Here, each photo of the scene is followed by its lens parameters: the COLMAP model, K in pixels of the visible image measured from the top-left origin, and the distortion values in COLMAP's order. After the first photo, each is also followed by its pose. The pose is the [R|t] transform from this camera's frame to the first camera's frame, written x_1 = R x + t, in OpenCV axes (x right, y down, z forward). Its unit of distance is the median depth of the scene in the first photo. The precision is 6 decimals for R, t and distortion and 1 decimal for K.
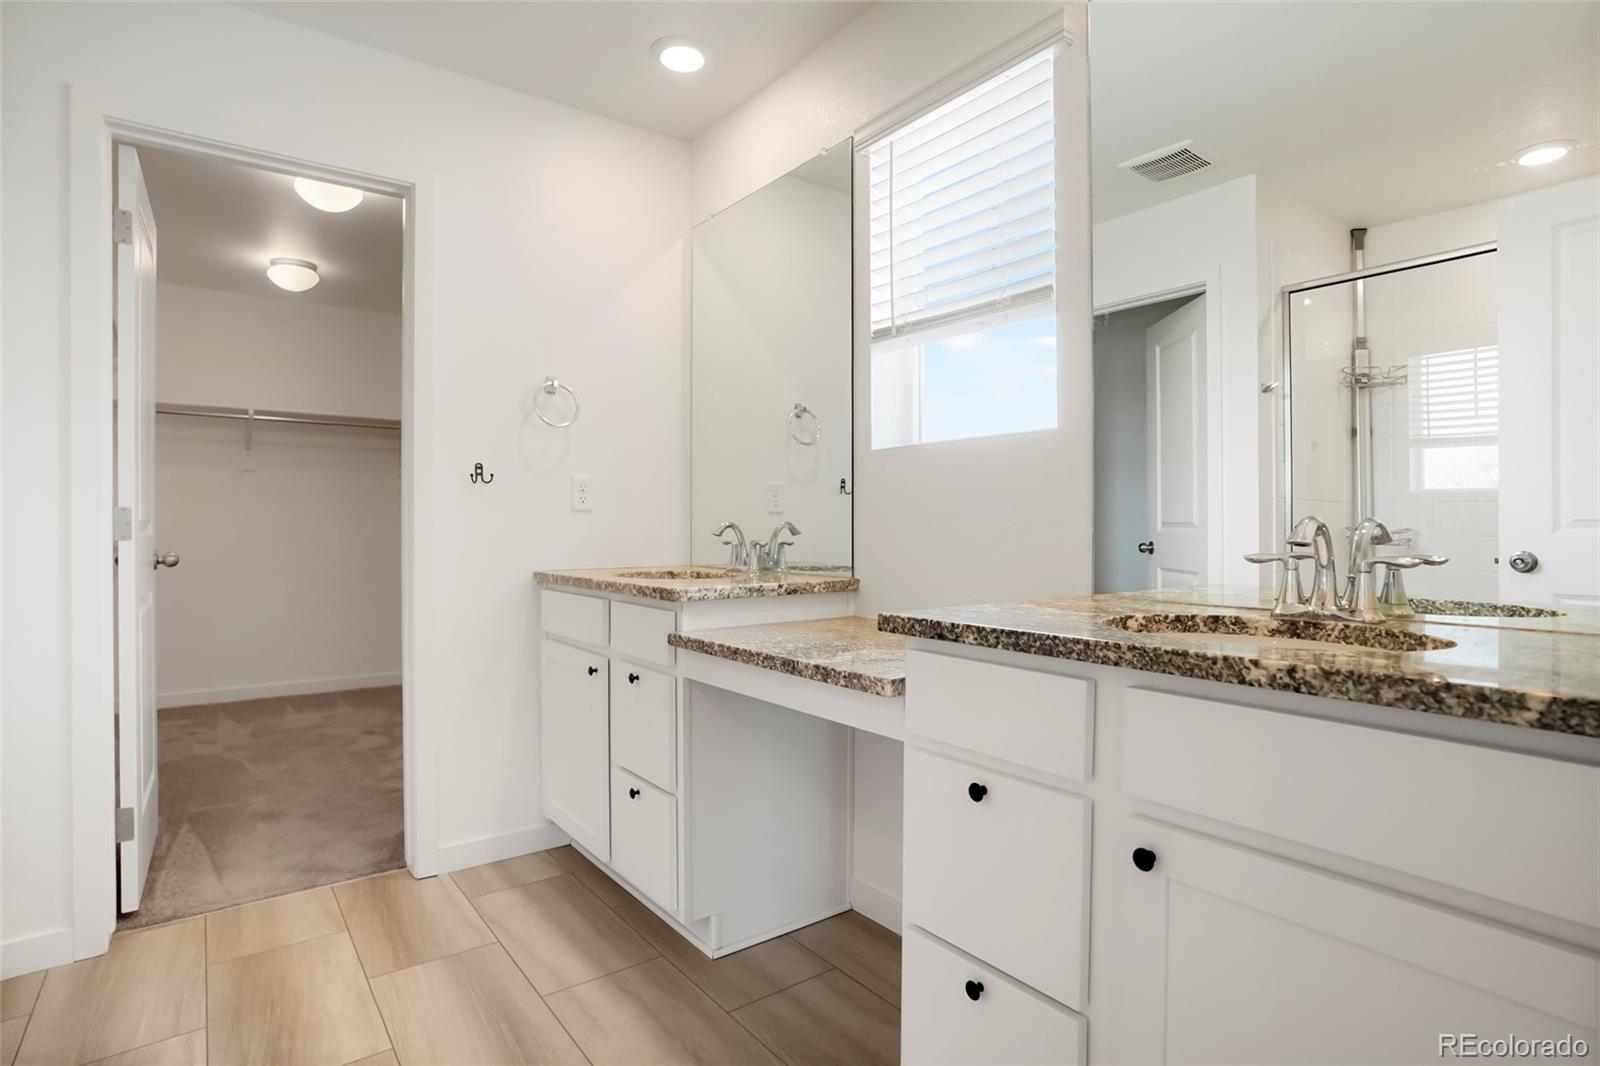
lens RADIAL K [[854.8, 0, 800.0], [0, 854.8, 533.0], [0, 0, 1]] dist [-0.004165, -0.000437]
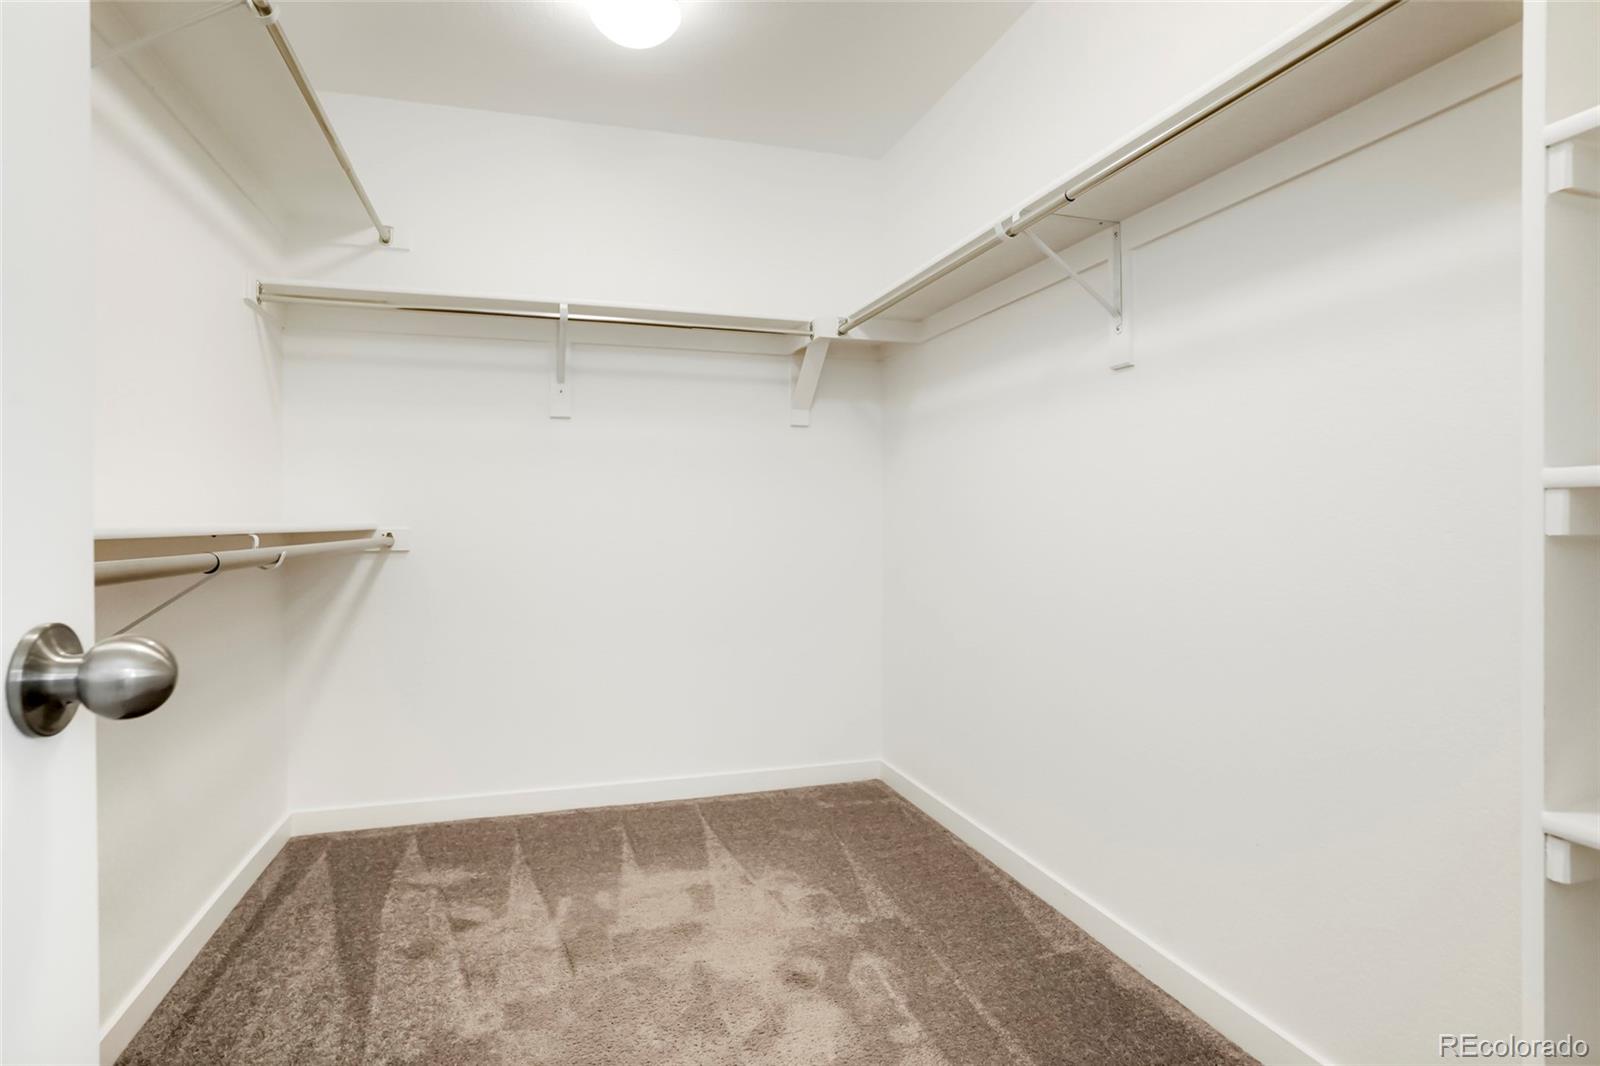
lens RADIAL K [[854.8, 0, 800.0], [0, 854.8, 533.0], [0, 0, 1]] dist [-0.004165, -0.000437]
pose [[0.951156, -0.000742, -0.308711, -0.331376], [0.002333, 0.999986, 0.004785, 0.000554], [0.308703, -0.005272, 0.951144, 0.526665]]
